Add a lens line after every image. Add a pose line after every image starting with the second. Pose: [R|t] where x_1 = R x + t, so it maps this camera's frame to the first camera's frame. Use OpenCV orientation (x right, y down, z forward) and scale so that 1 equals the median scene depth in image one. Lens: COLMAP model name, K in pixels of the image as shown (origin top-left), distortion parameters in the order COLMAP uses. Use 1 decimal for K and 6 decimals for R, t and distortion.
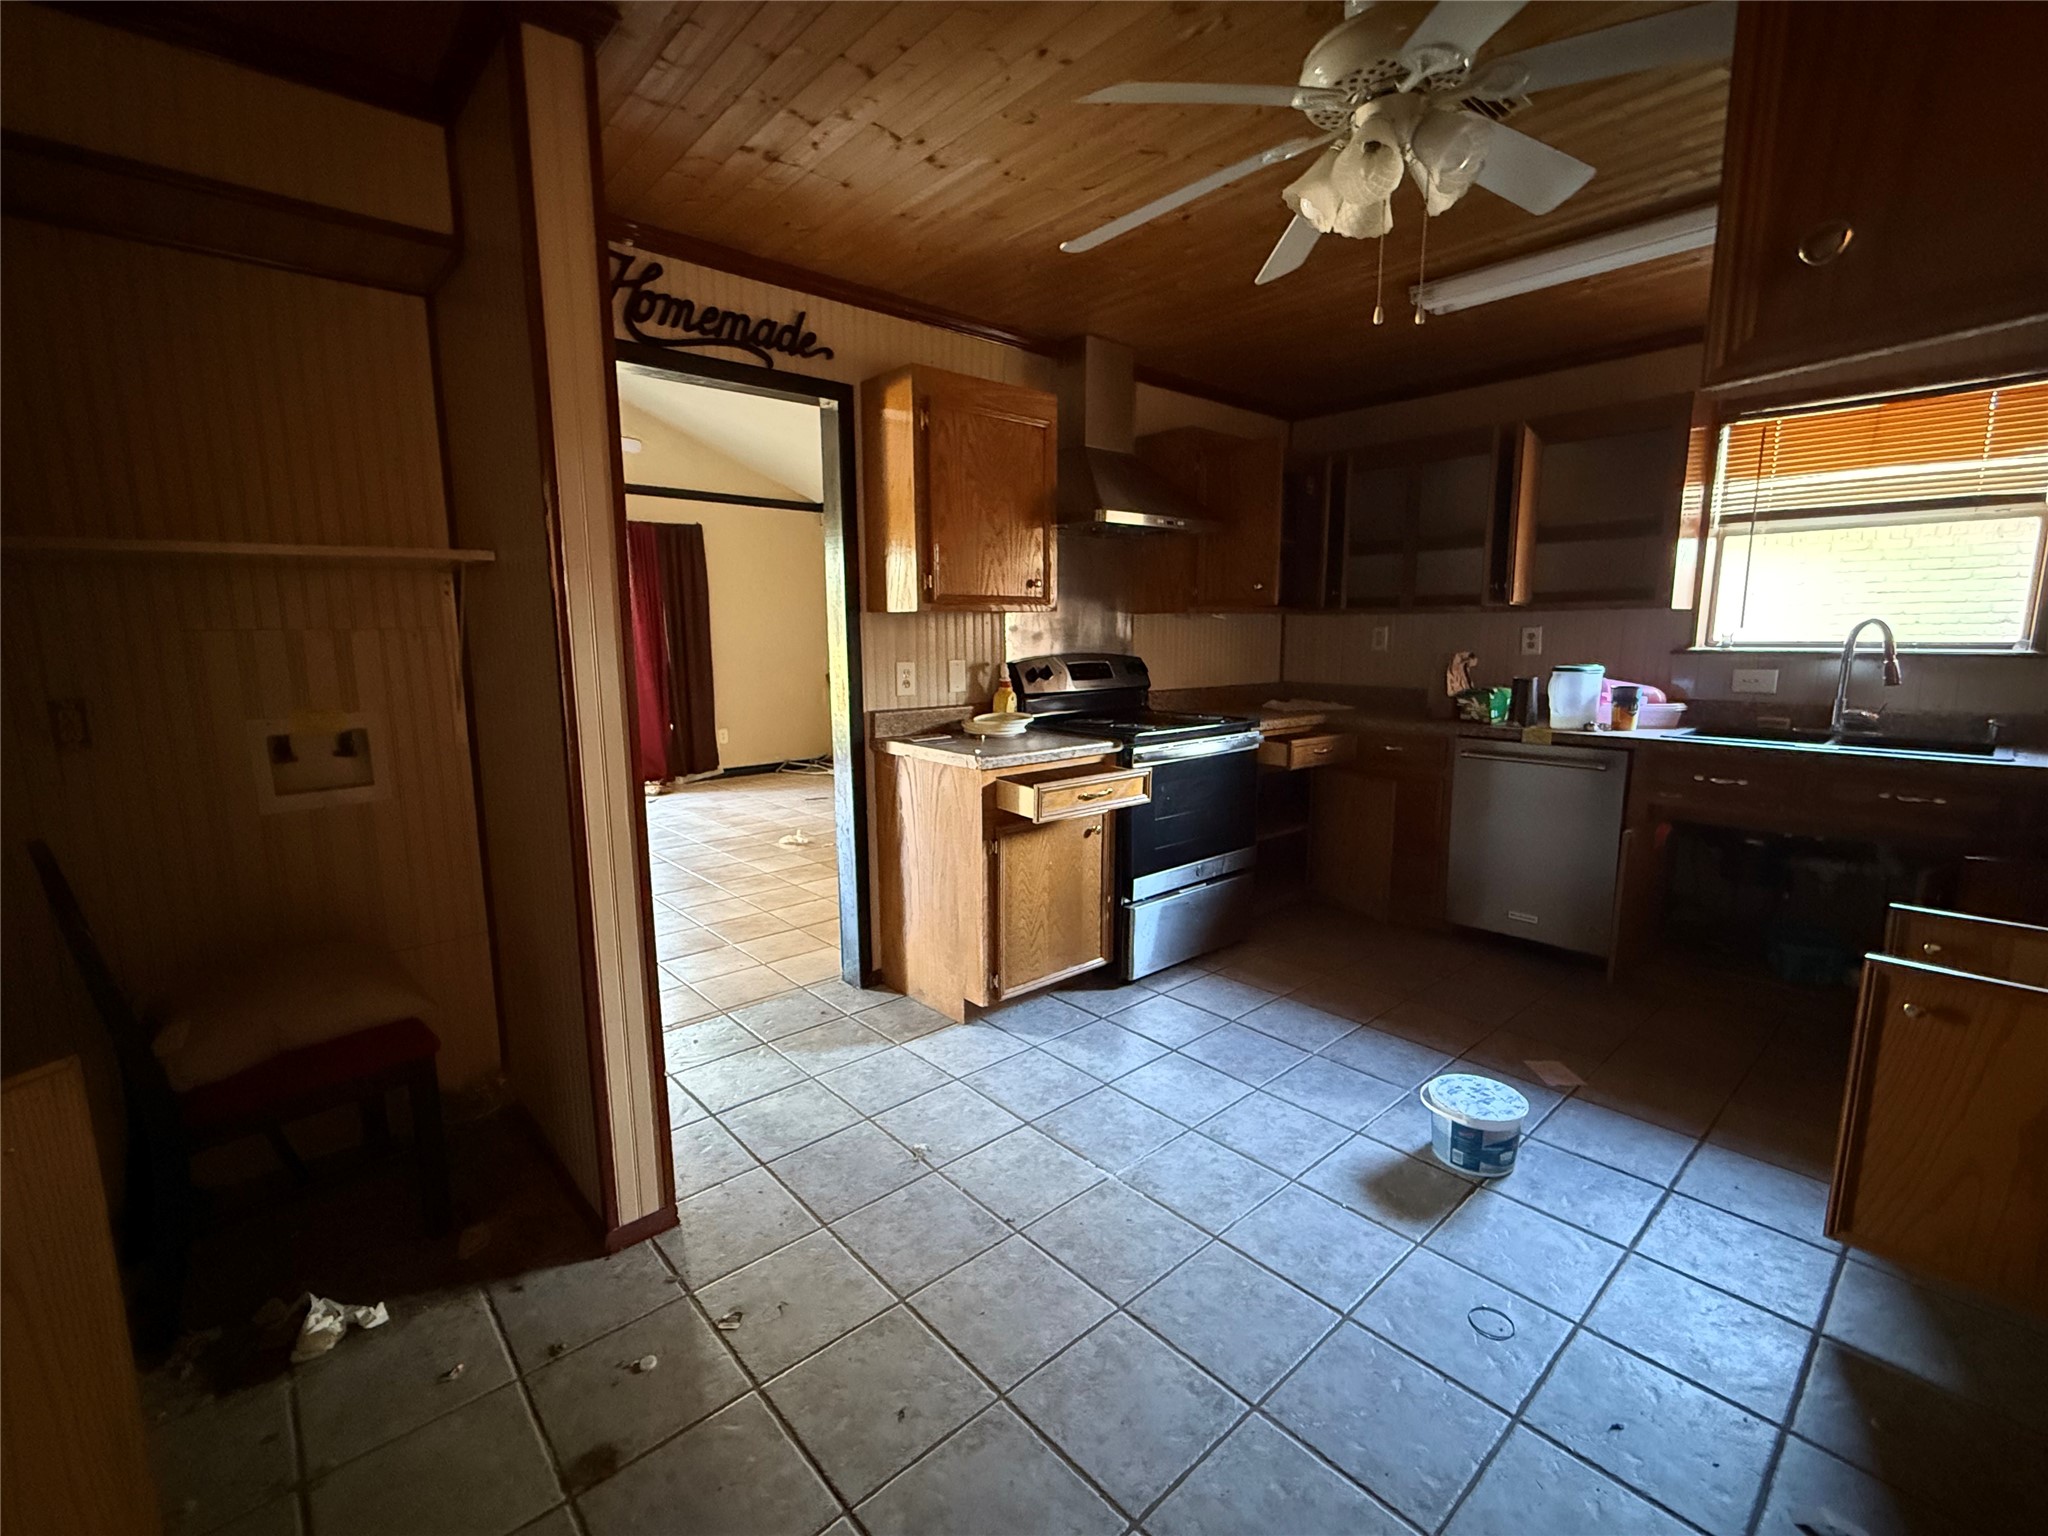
lens RADIAL K [[898.5, 0, 1022.5], [0, 898.5, 765.1], [0, 0, 1]] dist [-0.000056, -0.000540]
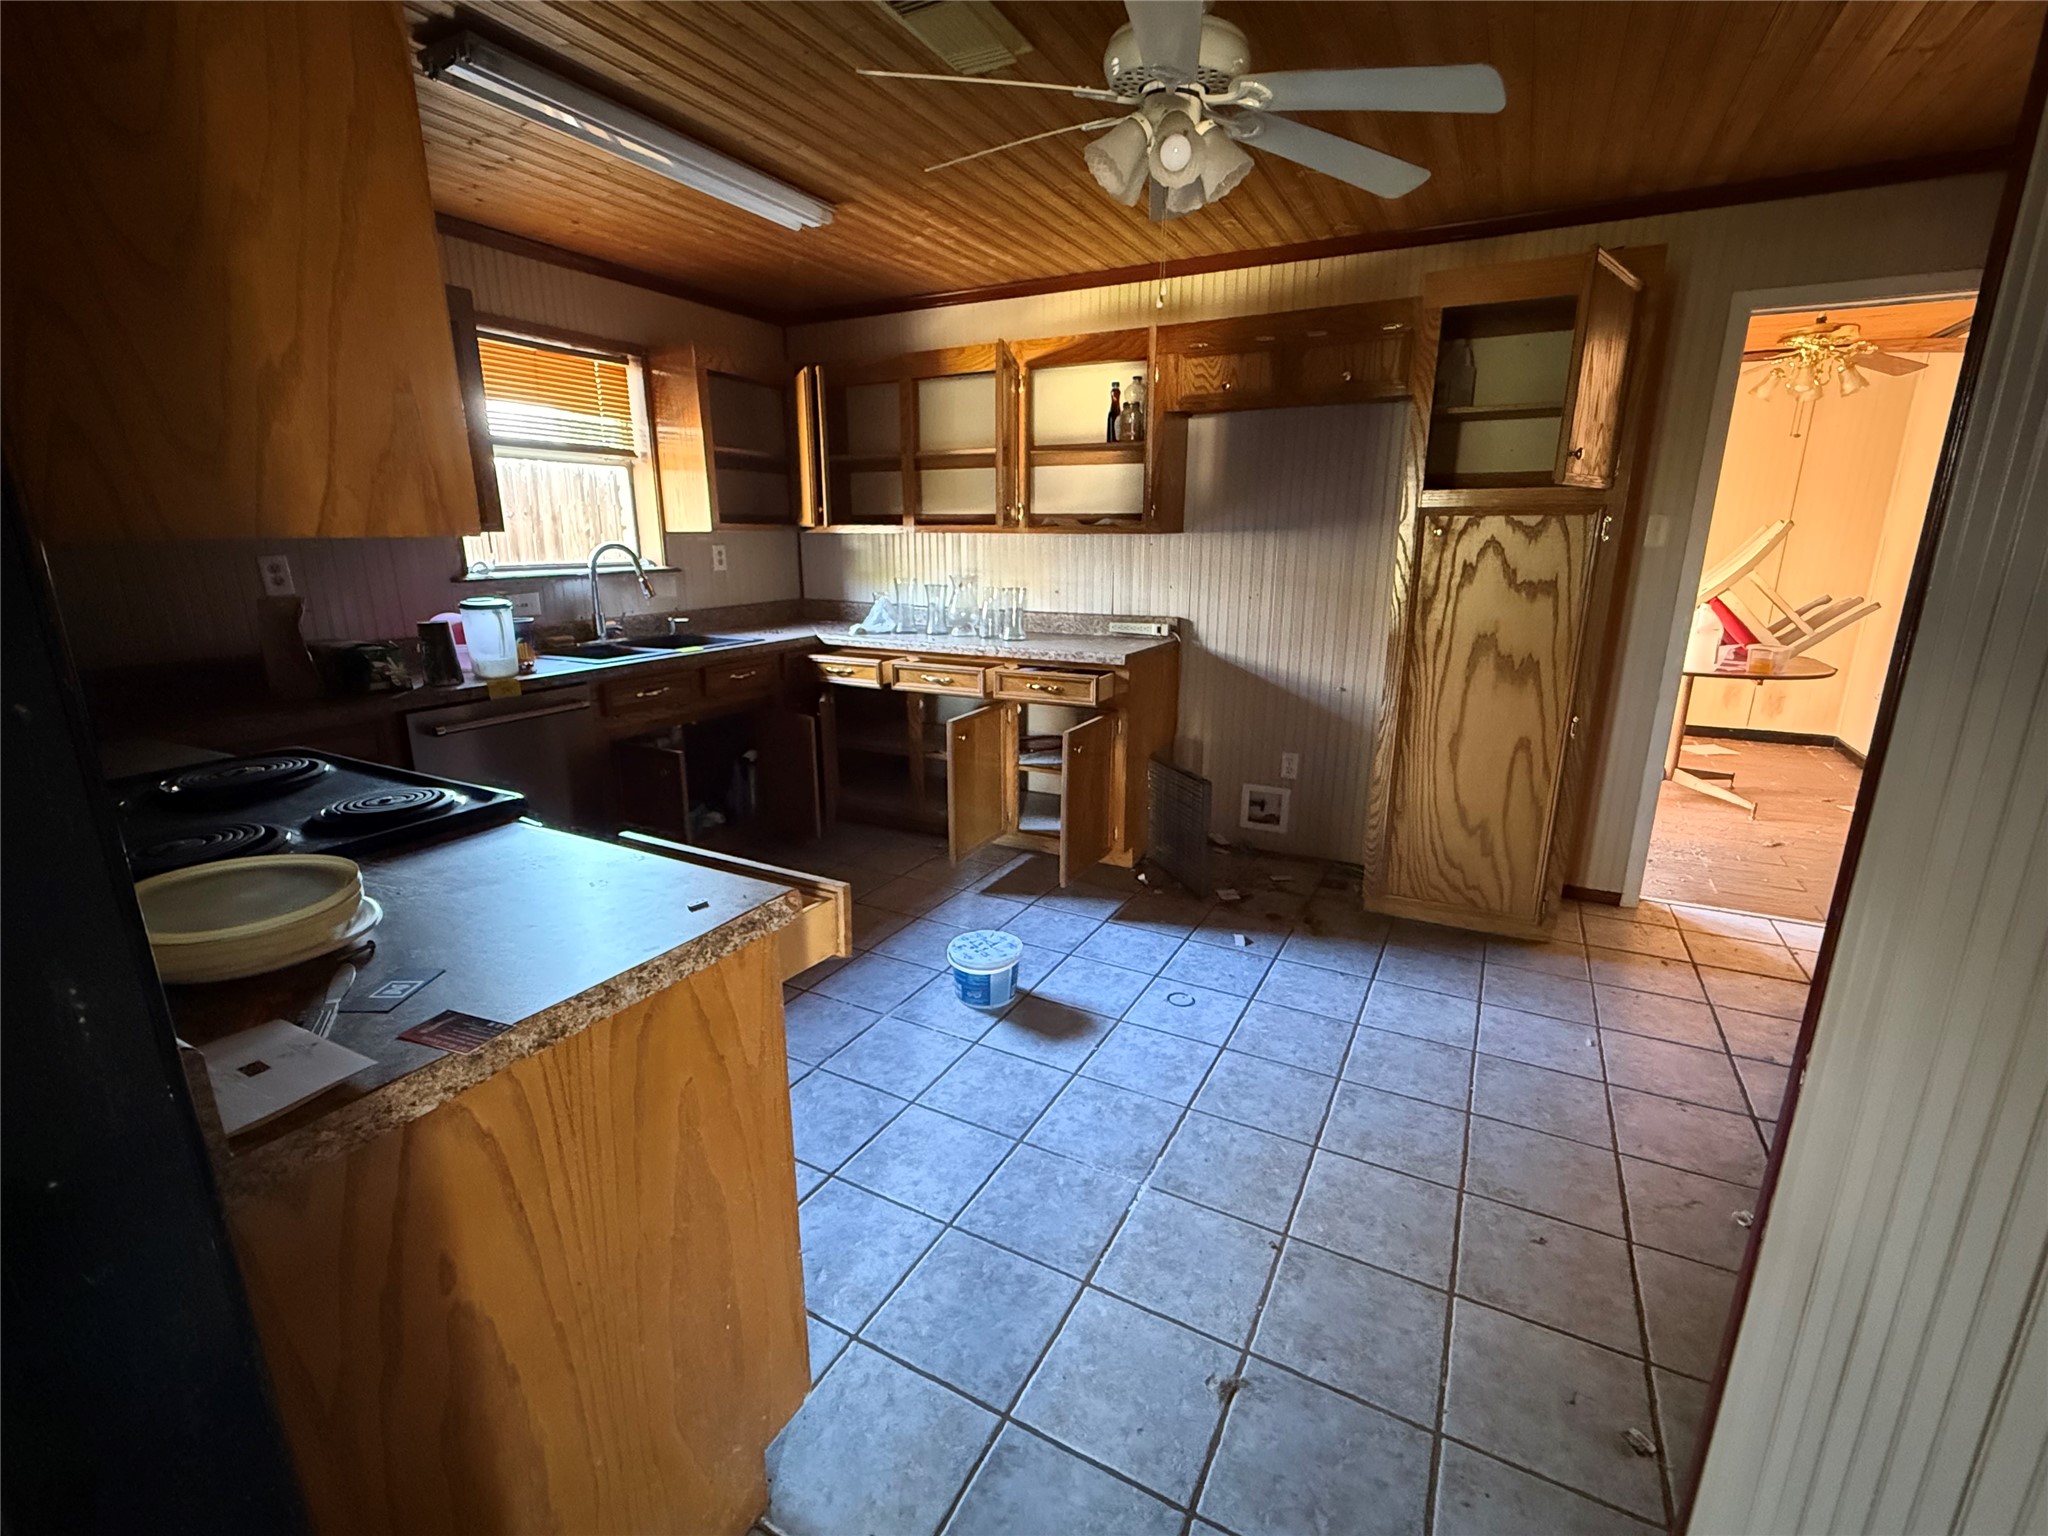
lens RADIAL K [[898.5, 0, 1025.2], [0, 898.5, 775.4], [0, 0, 1]] dist [-0.000056, -0.000540]
pose [[-0.342843, -0.239667, 0.908305, -0.578280], [0.146555, 0.941421, 0.303723, -0.217967], [-0.927890, 0.237245, -0.287635, 1.276208]]
